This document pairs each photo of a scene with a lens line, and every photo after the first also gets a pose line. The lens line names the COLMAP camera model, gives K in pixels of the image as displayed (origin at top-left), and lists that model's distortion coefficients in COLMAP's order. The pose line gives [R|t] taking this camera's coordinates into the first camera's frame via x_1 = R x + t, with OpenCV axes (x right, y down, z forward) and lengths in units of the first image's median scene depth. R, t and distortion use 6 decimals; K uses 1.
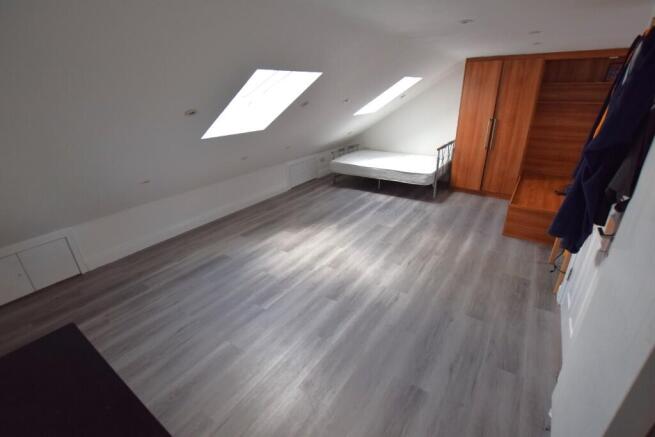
lens RADIAL K [[295.4, 0, 327.5], [0, 295.4, 218.5], [0, 0, 1]] dist [-0.024257, -0.000160]
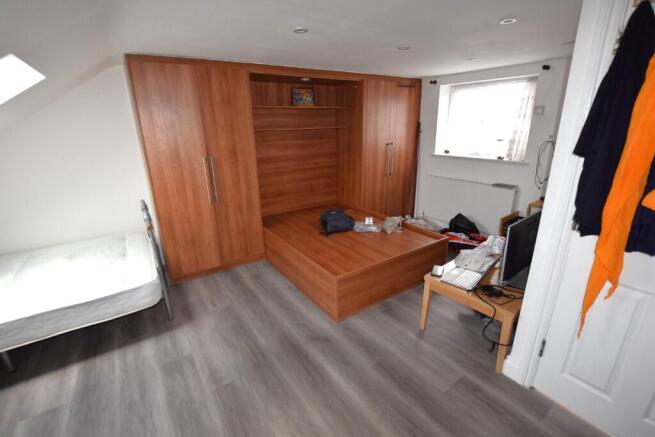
lens RADIAL K [[295.4, 0, 327.5], [0, 295.4, 218.5], [0, 0, 1]] dist [-0.024257, -0.000160]
pose [[0.348452, -0.270366, 0.897487, 0.049462], [0.377744, 0.916806, 0.129526, -0.196789], [-0.857841, 0.293887, 0.421592, 0.530468]]
